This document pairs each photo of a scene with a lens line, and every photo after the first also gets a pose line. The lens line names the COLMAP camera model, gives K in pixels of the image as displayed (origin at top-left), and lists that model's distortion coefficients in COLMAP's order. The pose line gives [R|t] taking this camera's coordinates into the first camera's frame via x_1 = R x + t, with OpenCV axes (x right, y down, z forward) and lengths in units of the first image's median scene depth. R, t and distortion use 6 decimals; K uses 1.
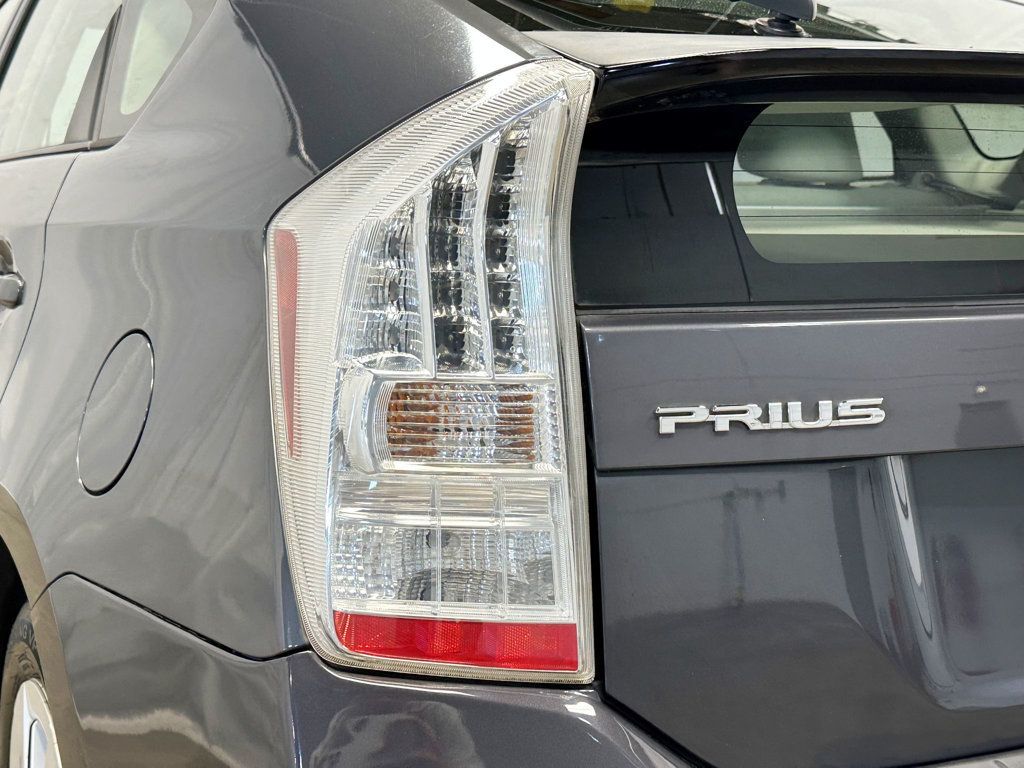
lens RADIAL K [[1288.4, 0, 510.2], [0, 1288.4, 382.9], [0, 0, 1]] dist [0.111707, 0.000000]
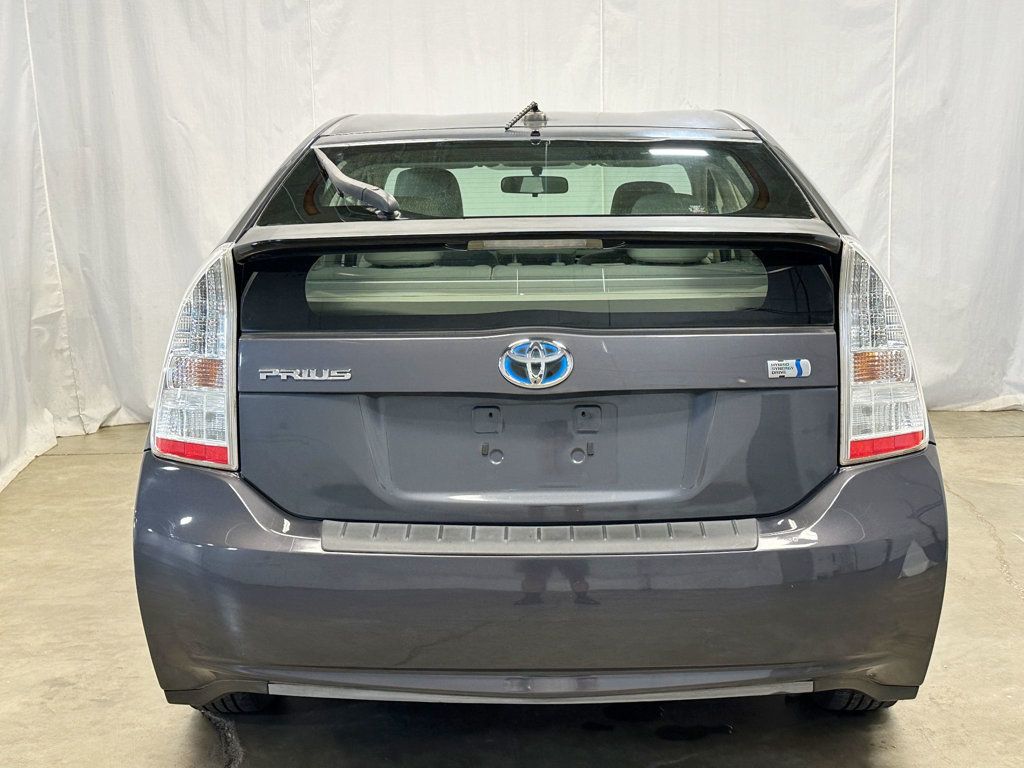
lens RADIAL K [[1288.4, 0, 515.0], [0, 1288.4, 385.6], [0, 0, 1]] dist [0.111707, 0.000000]
pose [[0.865660, 0.028225, -0.499836, 1.896168], [-0.044284, 0.998813, -0.020293, 0.082900], [0.498669, 0.039702, 0.865883, -1.047805]]
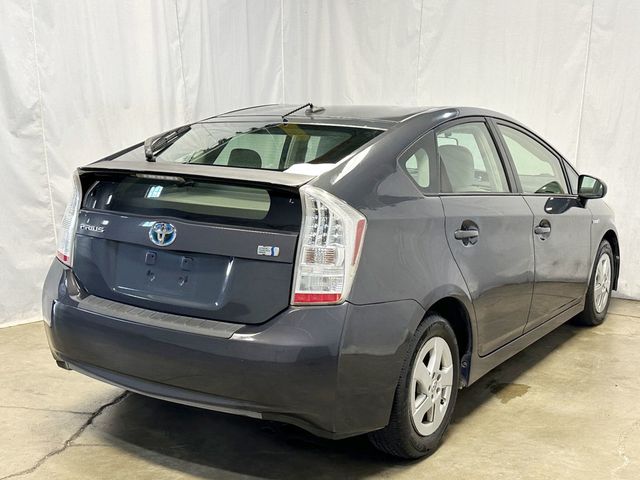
lens RADIAL K [[805.2, 0, 322.1], [0, 805.2, 239.3], [0, 0, 1]] dist [0.111707, 0.000000]
pose [[0.477838, 0.103195, -0.872366, 3.919455], [-0.164042, 0.986089, 0.026794, -0.193936], [0.862996, 0.130301, 0.488119, 0.130591]]
